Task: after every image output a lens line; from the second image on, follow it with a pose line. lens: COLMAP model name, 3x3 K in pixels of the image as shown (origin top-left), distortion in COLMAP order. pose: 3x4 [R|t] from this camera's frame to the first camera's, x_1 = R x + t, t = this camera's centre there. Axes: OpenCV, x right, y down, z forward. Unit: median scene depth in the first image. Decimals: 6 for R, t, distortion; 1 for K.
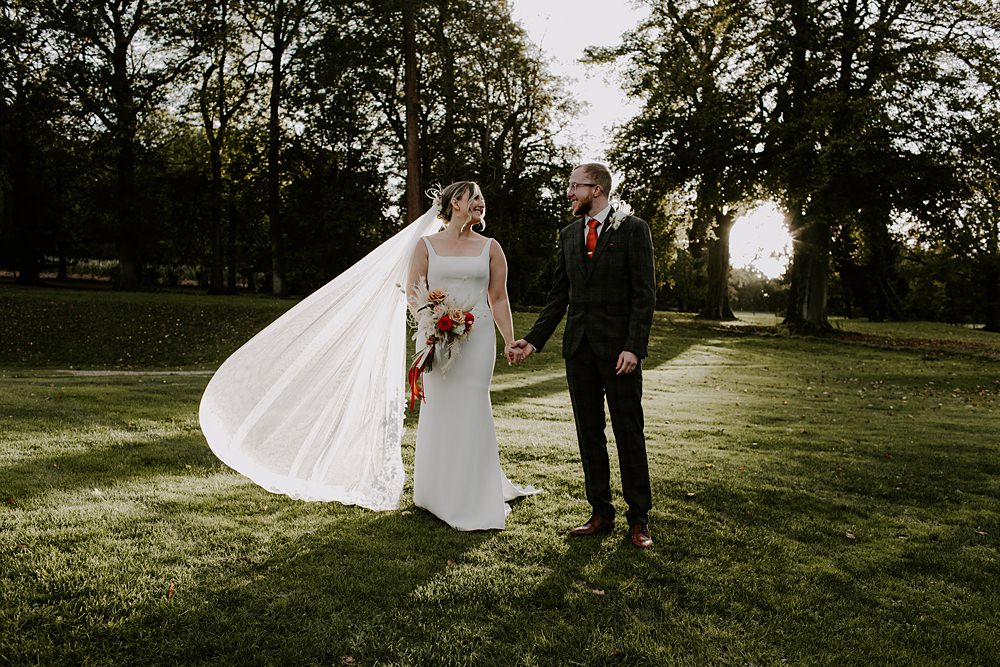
lens RADIAL K [[941.9, 0, 495.3], [0, 941.9, 334.4], [0, 0, 1]] dist [0.002336, 0.004693]
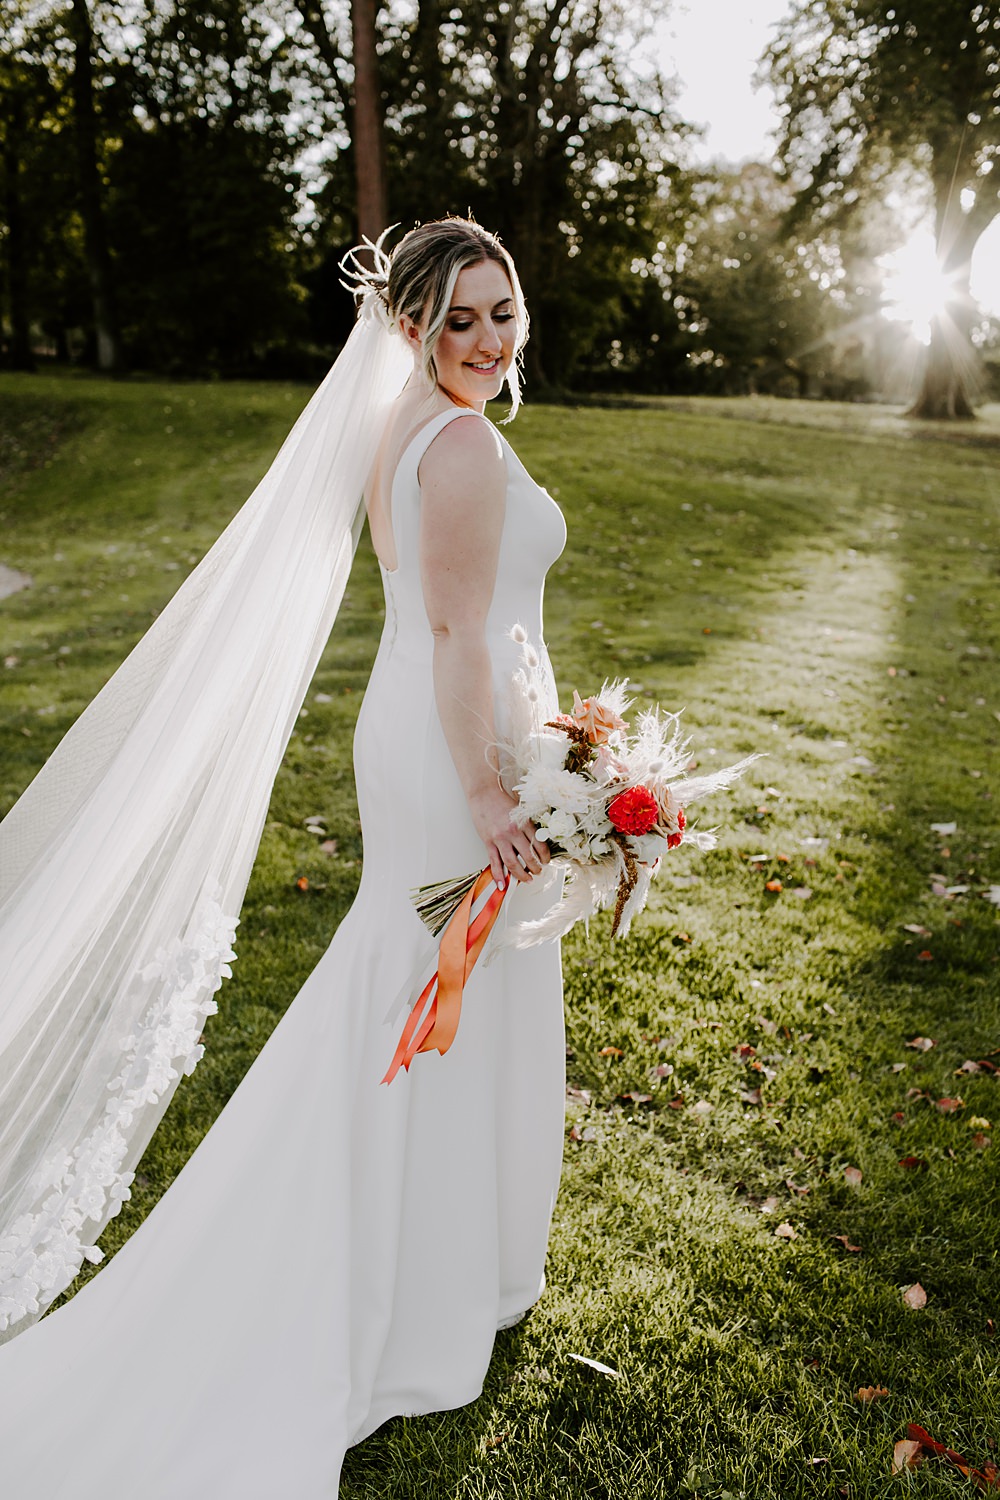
lens RADIAL K [[1422.5, 0, 499.2], [0, 1422.5, 757.1], [0, 0, 1]] dist [0.000366, -0.003612]
pose [[0.999612, -0.006162, 0.027162, -0.032977], [-0.000046, 0.974848, 0.222869, -0.008211], [-0.027852, -0.222784, 0.974470, 0.160479]]
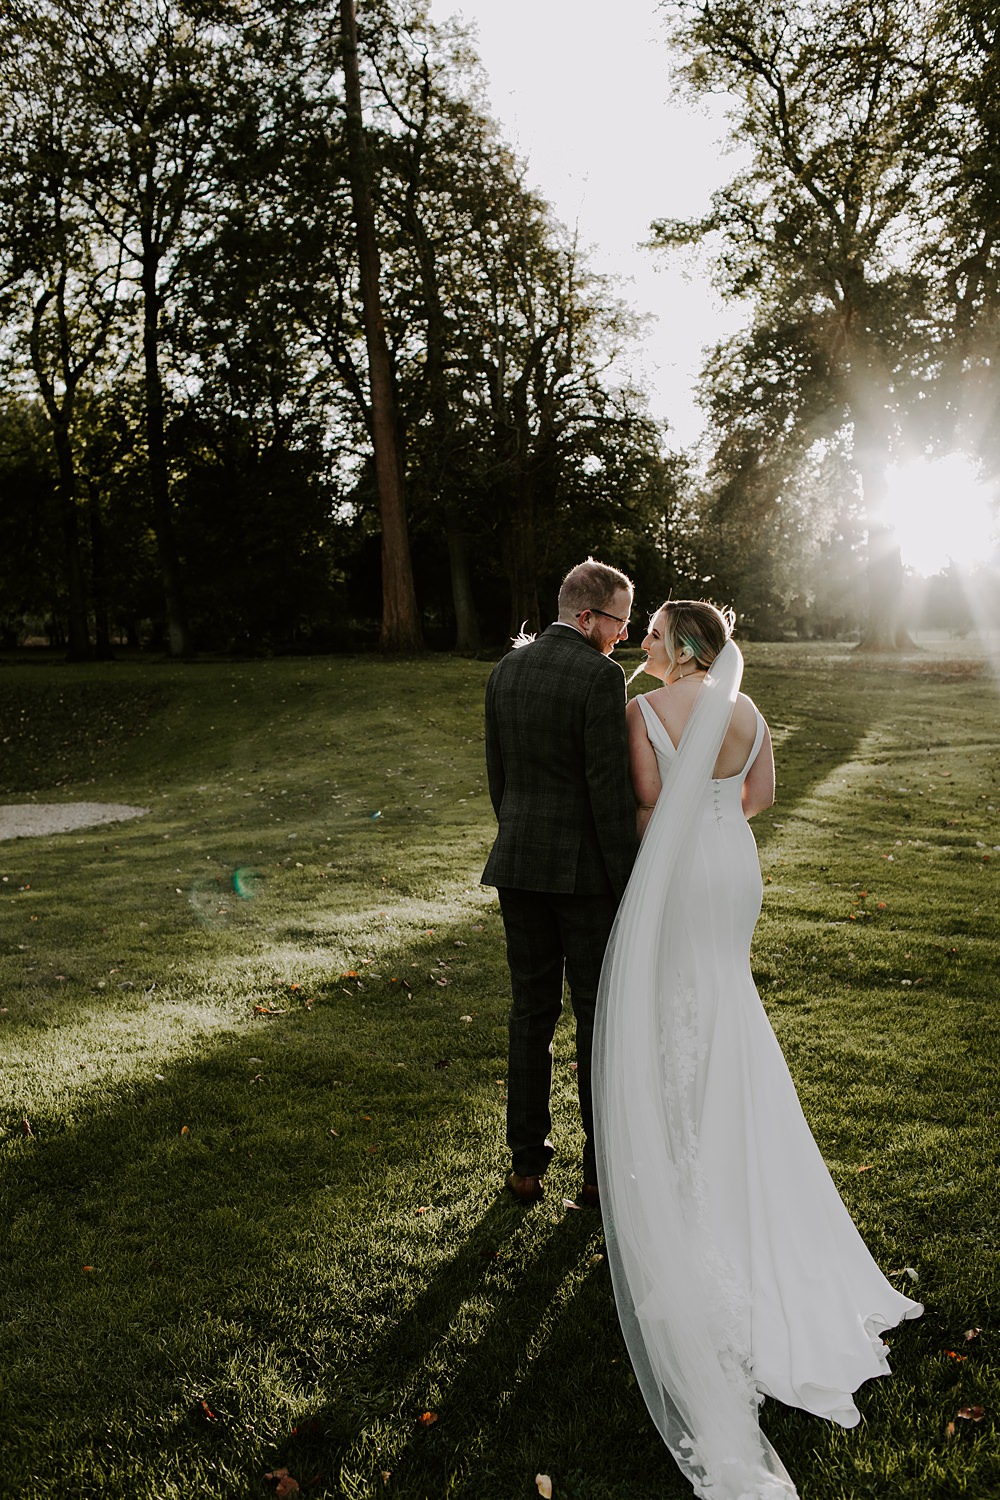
lens RADIAL K [[1412.8, 0, 505.5], [0, 1412.8, 744.9], [0, 0, 1]] dist [0.002336, 0.004693]
pose [[0.997936, -0.064205, 0.000650, -0.017904], [0.064119, 0.997031, 0.042644, -0.008725], [-0.003386, -0.042514, 0.999090, 0.056453]]
